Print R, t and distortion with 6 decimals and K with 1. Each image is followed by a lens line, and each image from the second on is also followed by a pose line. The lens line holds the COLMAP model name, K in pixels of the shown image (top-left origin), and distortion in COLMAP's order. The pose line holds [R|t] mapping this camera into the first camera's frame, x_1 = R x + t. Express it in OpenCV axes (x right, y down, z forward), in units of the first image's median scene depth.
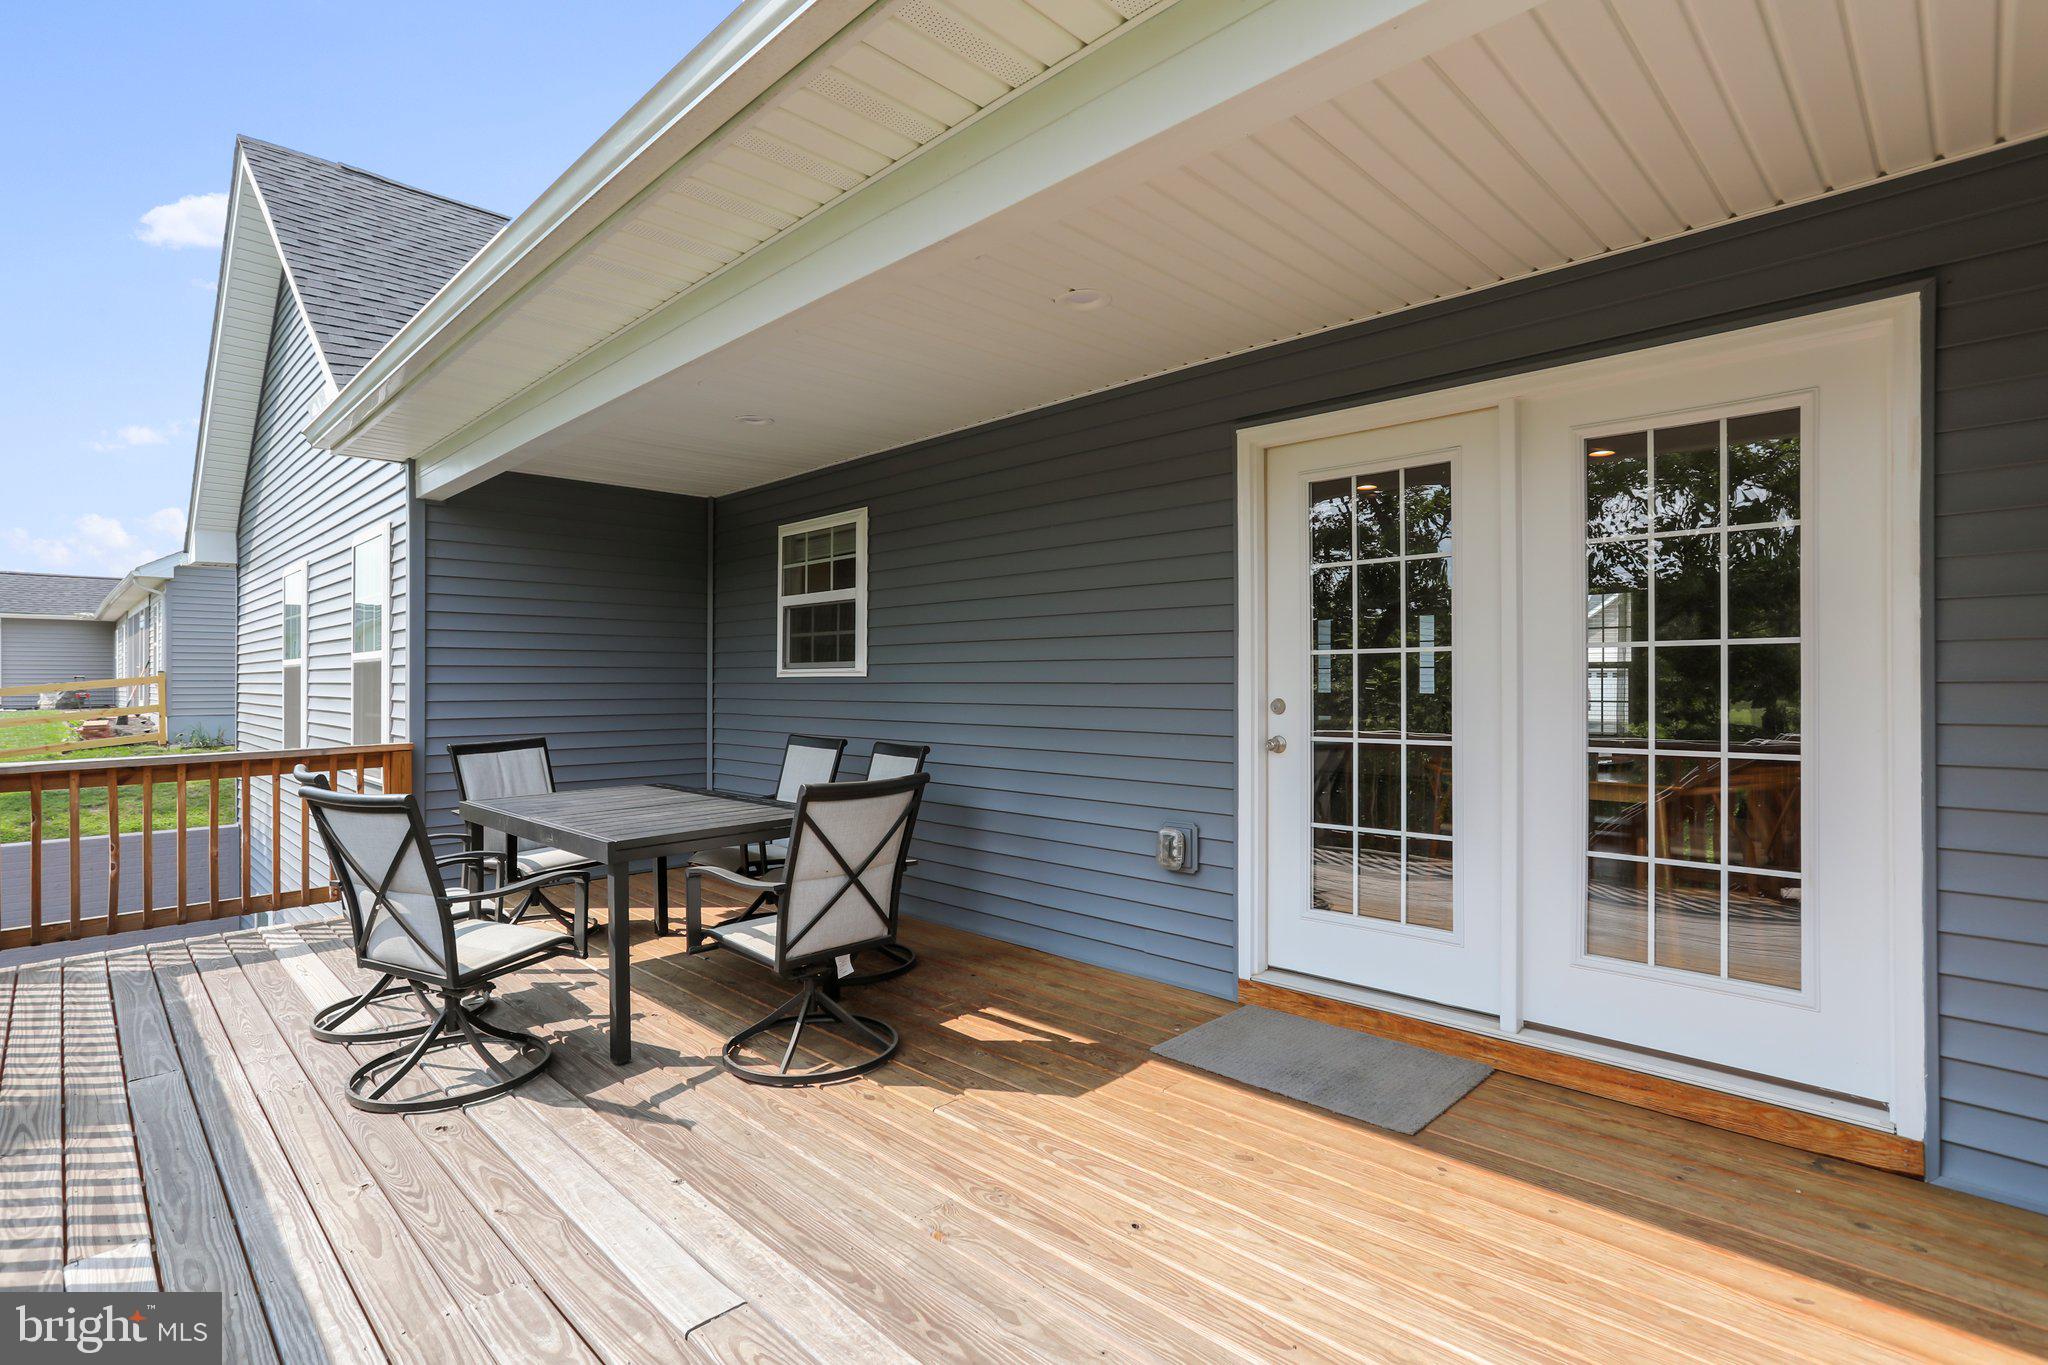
lens RADIAL K [[986.8, 0, 1026.2], [0, 986.8, 670.3], [0, 0, 1]] dist [-0.044564, 0.024337]
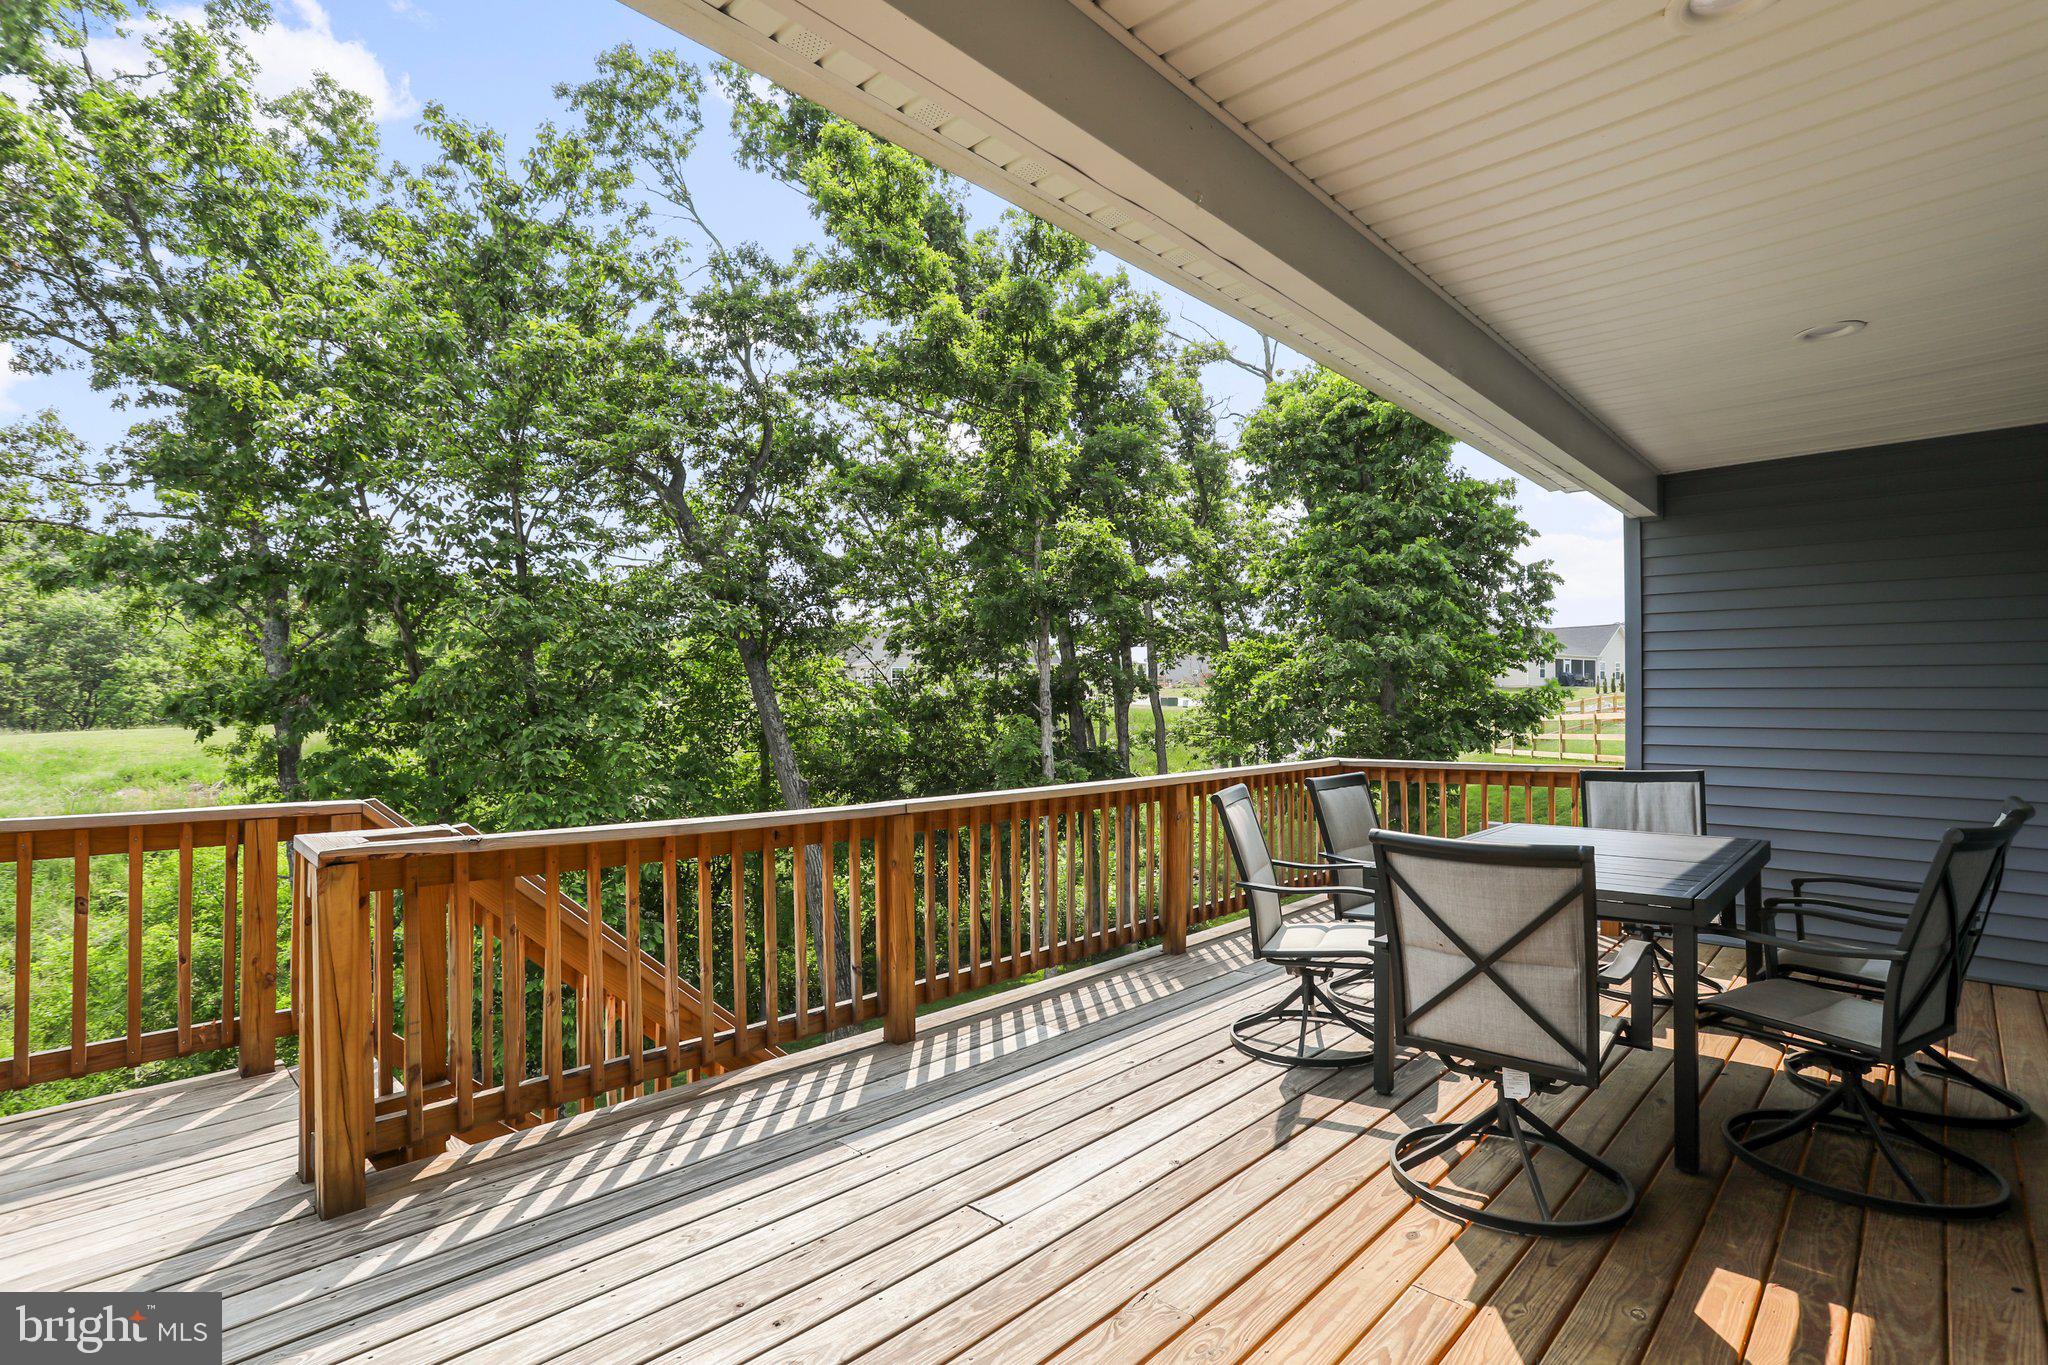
lens RADIAL K [[986.8, 0, 1028.0], [0, 986.8, 686.1], [0, 0, 1]] dist [-0.044564, 0.024337]
pose [[0.035676, -0.010966, -0.999303, 0.584475], [0.005809, 0.999925, -0.010765, -0.000020], [0.999347, -0.005421, 0.035738, 0.631488]]
